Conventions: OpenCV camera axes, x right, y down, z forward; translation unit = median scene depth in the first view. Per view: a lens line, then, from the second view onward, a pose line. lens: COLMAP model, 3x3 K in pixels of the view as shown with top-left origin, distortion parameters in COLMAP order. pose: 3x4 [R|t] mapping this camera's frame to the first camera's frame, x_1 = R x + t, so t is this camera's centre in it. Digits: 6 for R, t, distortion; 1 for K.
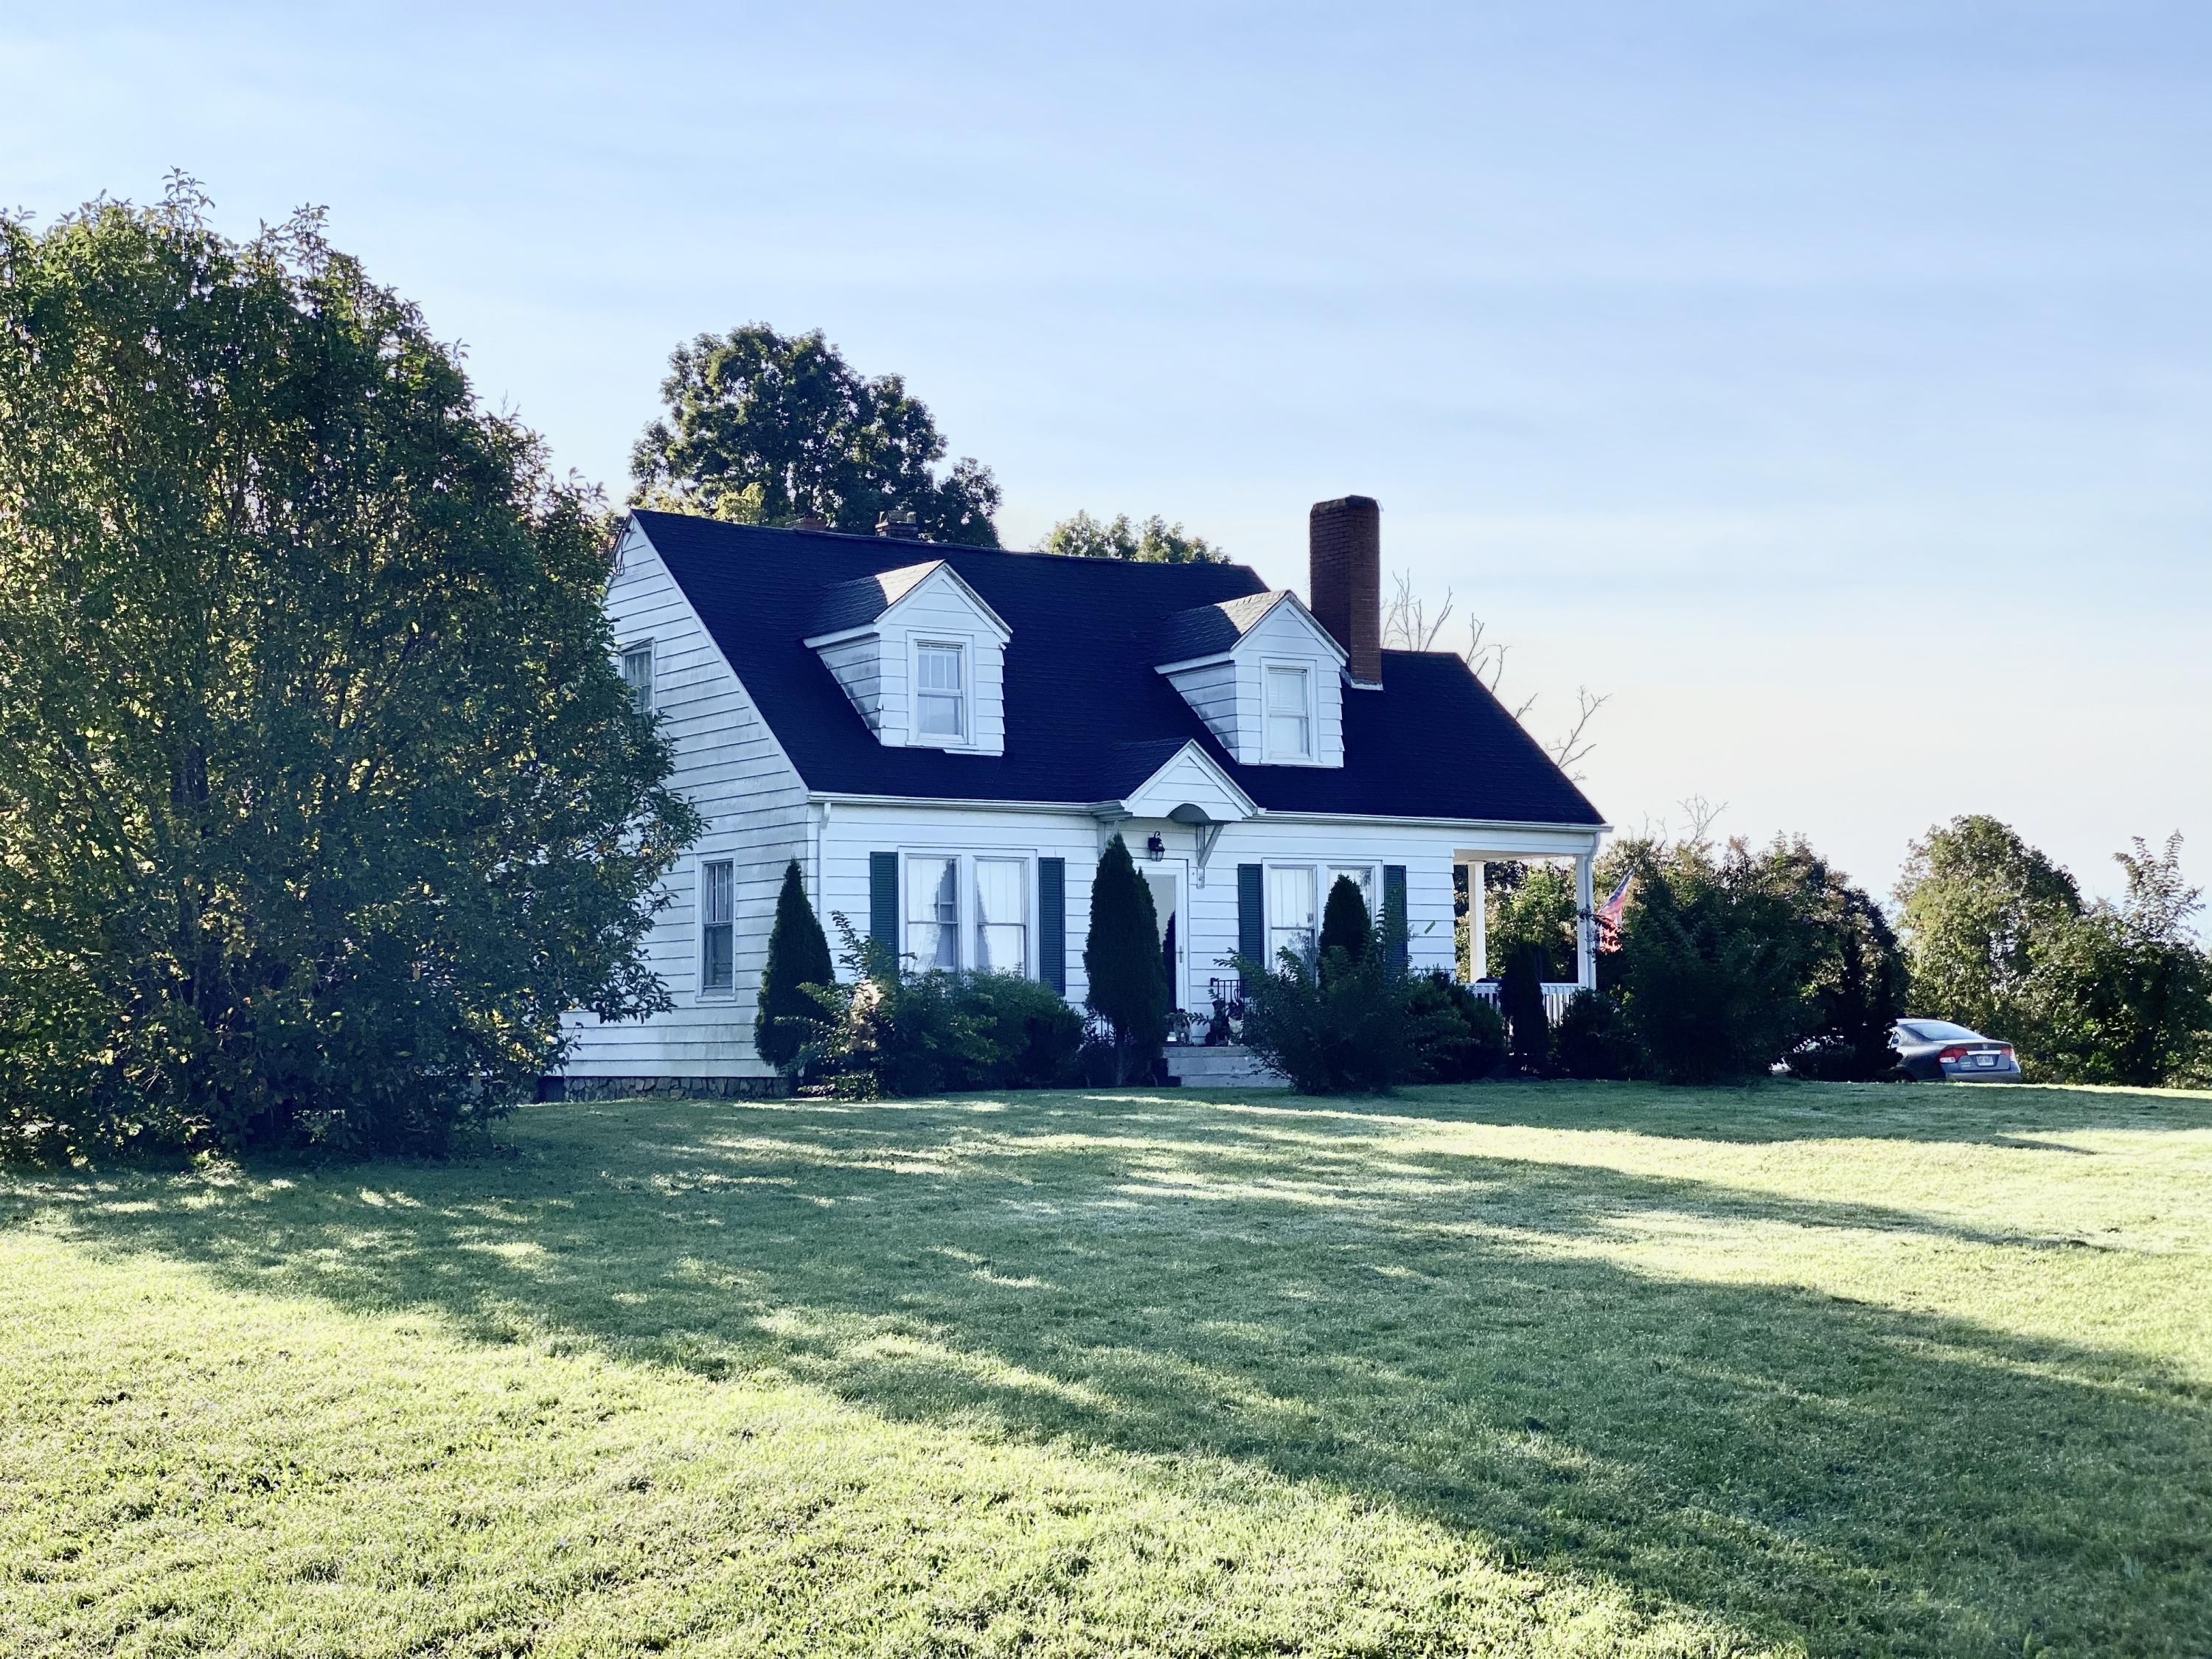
lens RADIAL K [[3385.0, 0, 1103.9], [0, 3385.0, 834.2], [0, 0, 1]] dist [0.010831, 0.000000]
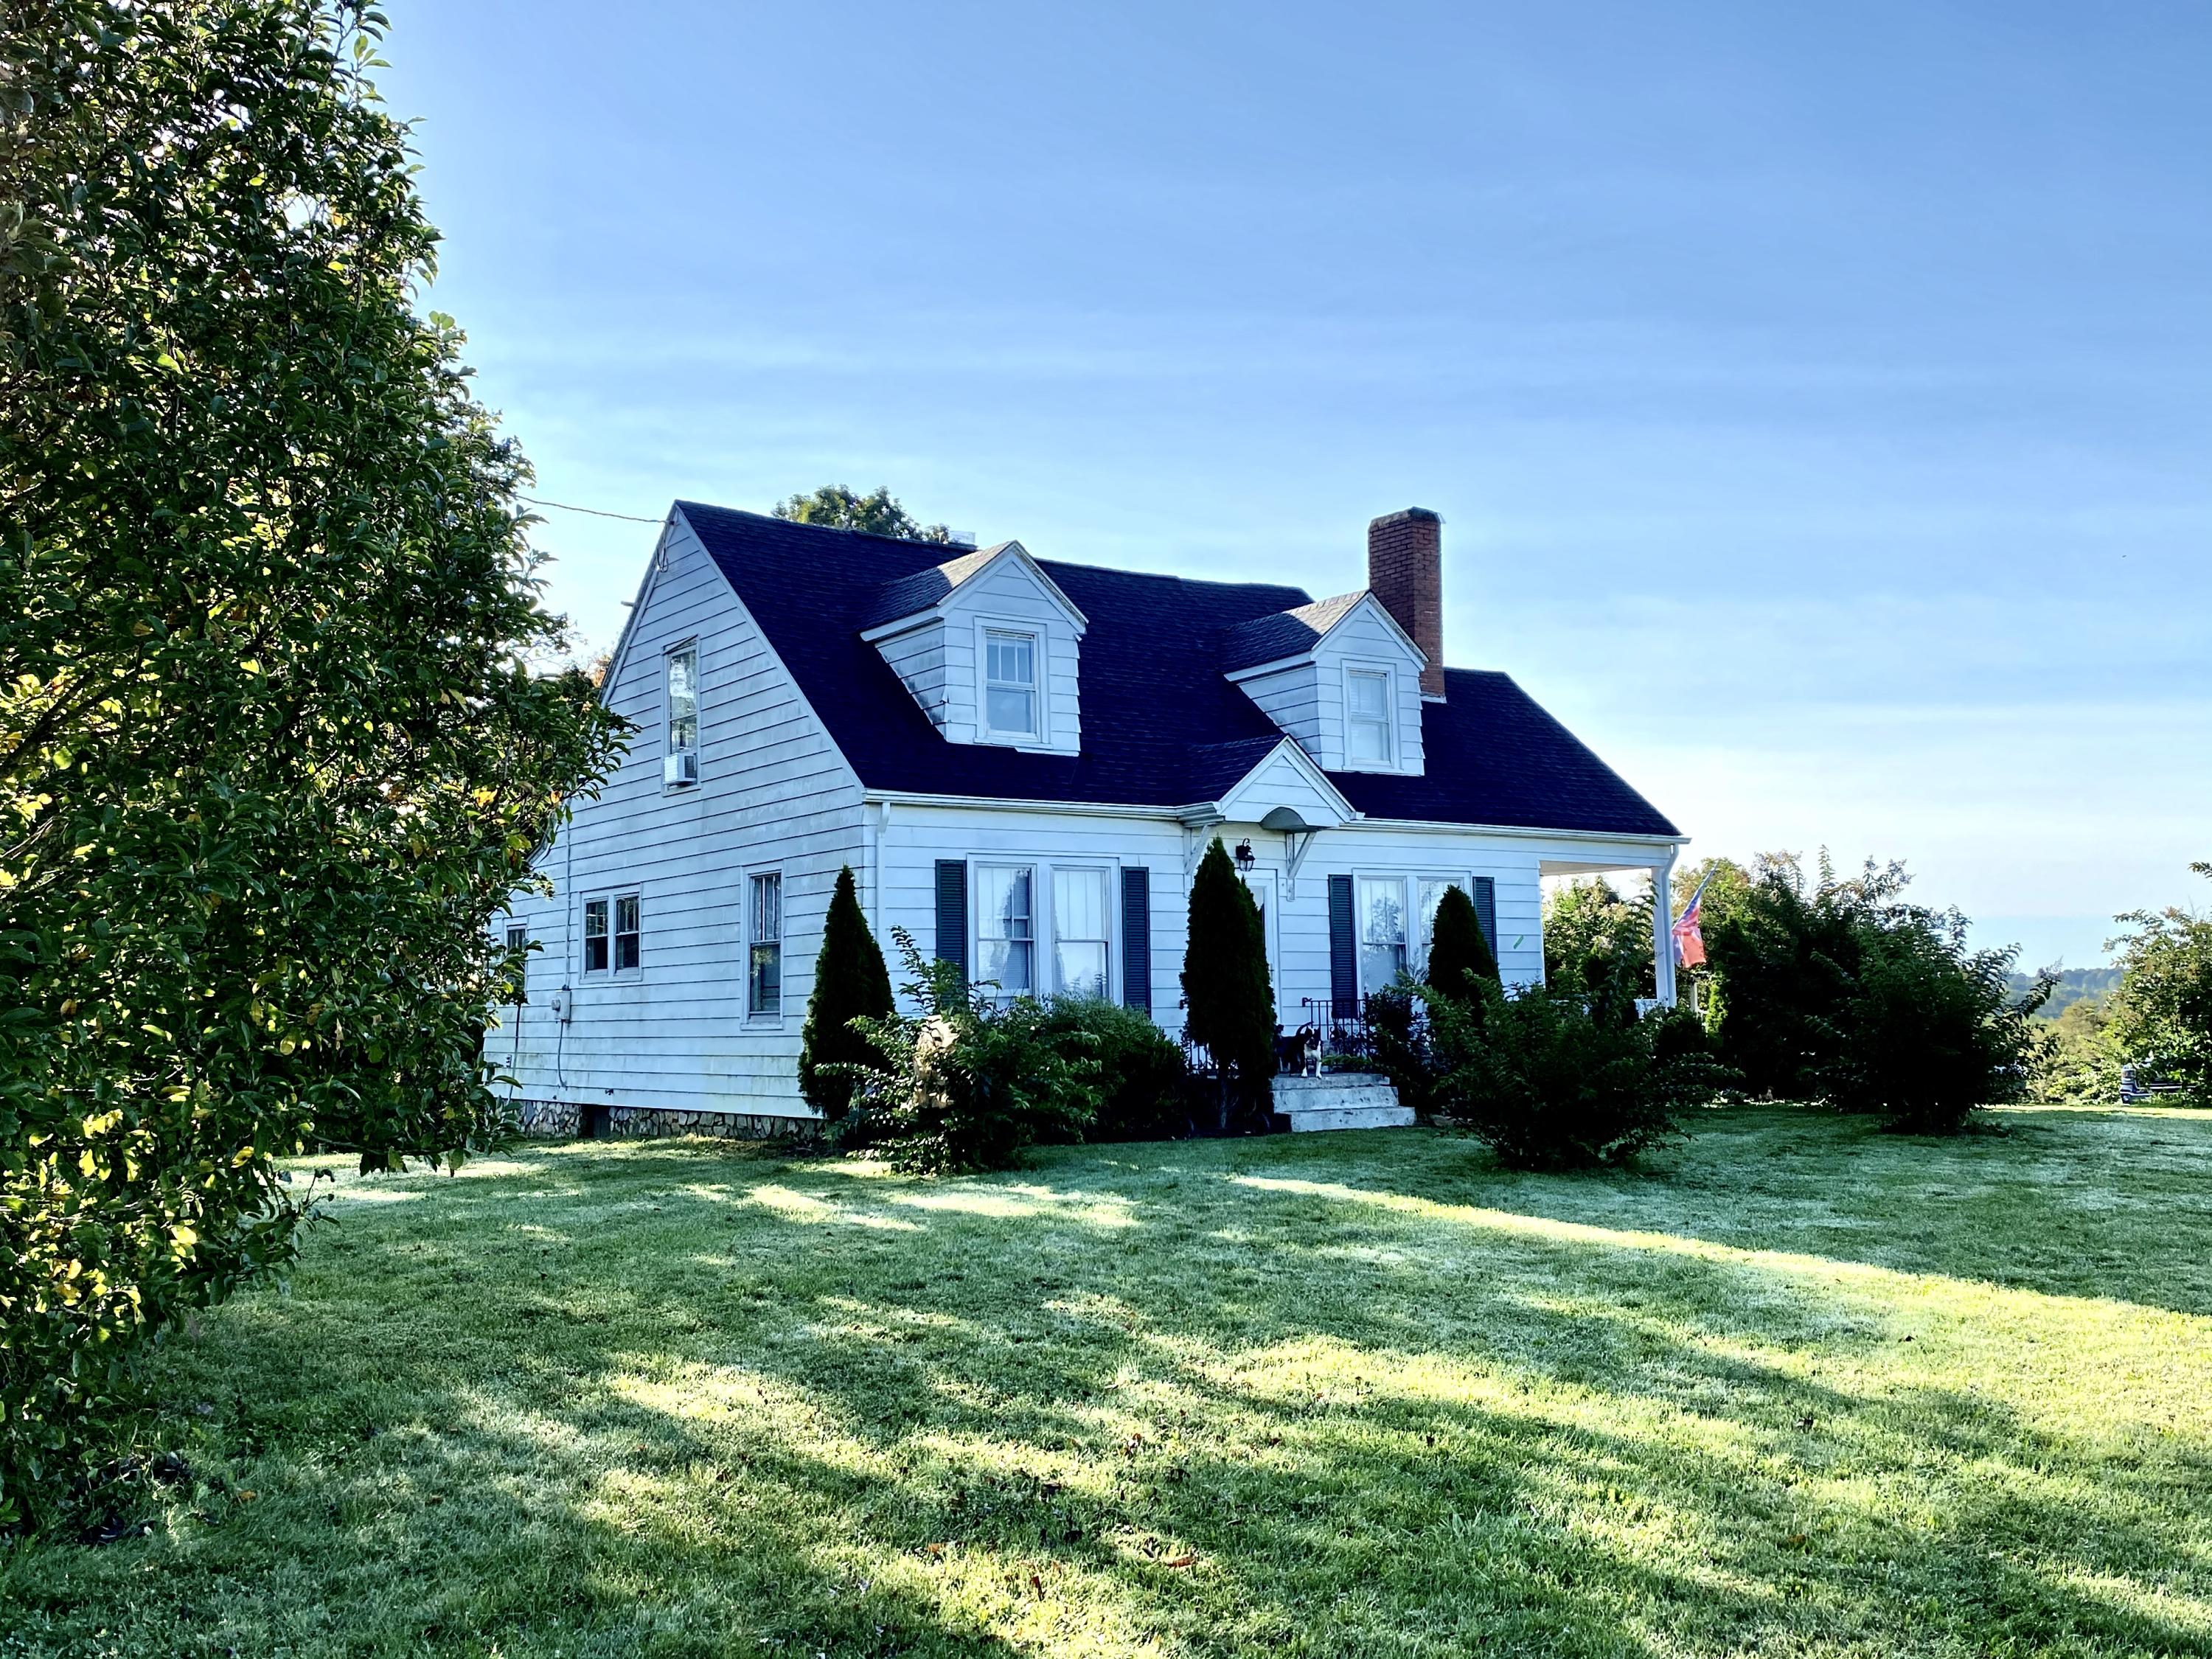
lens RADIAL K [[2087.3, 0, 1102.8], [0, 2087.3, 821.4], [0, 0, 1]] dist [0.072471, 0.000000]
pose [[0.999825, -0.005531, 0.017880, -0.033701], [0.006063, 0.999536, -0.029860, 0.011204], [-0.017706, 0.029963, 0.999394, 0.438360]]
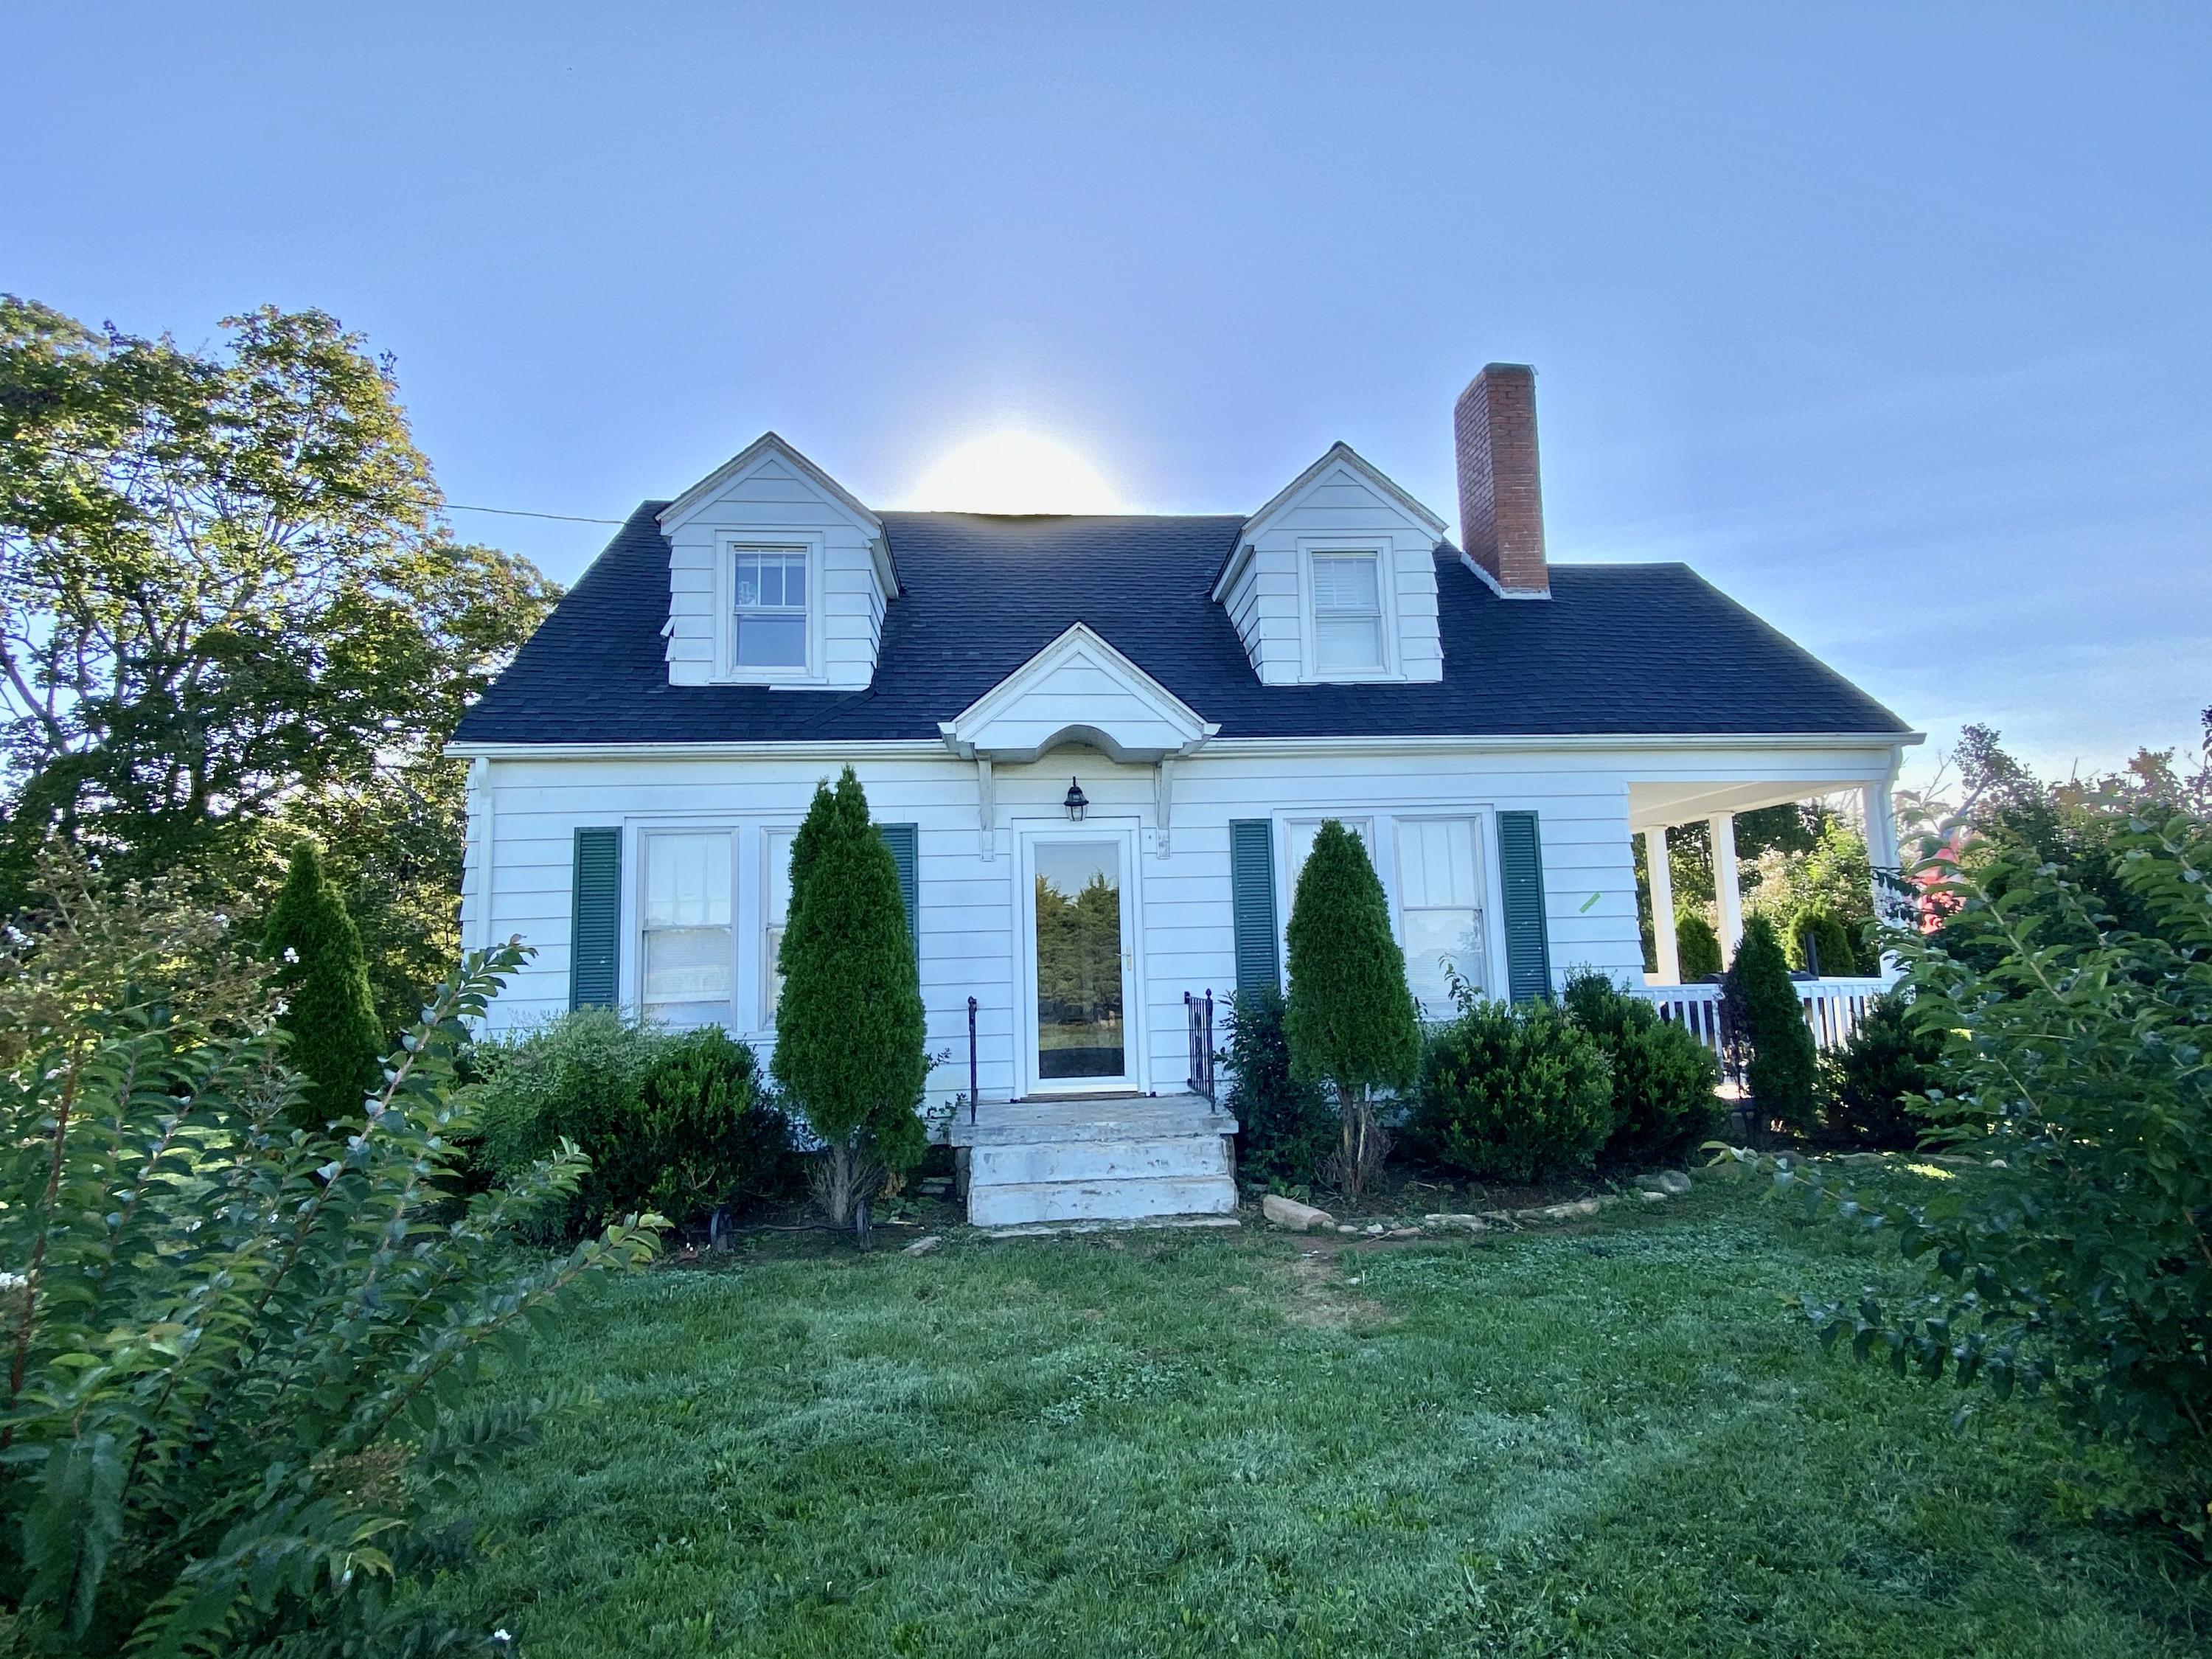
lens RADIAL K [[1191.8, 0, 1100.3], [0, 1191.8, 829.9], [0, 0, 1]] dist [0.018746, -0.000054]
pose [[0.879482, -0.073109, -0.470283, 0.131608], [0.050422, 0.996883, -0.060678, 0.024436], [0.473253, 0.029652, 0.880427, 0.803077]]
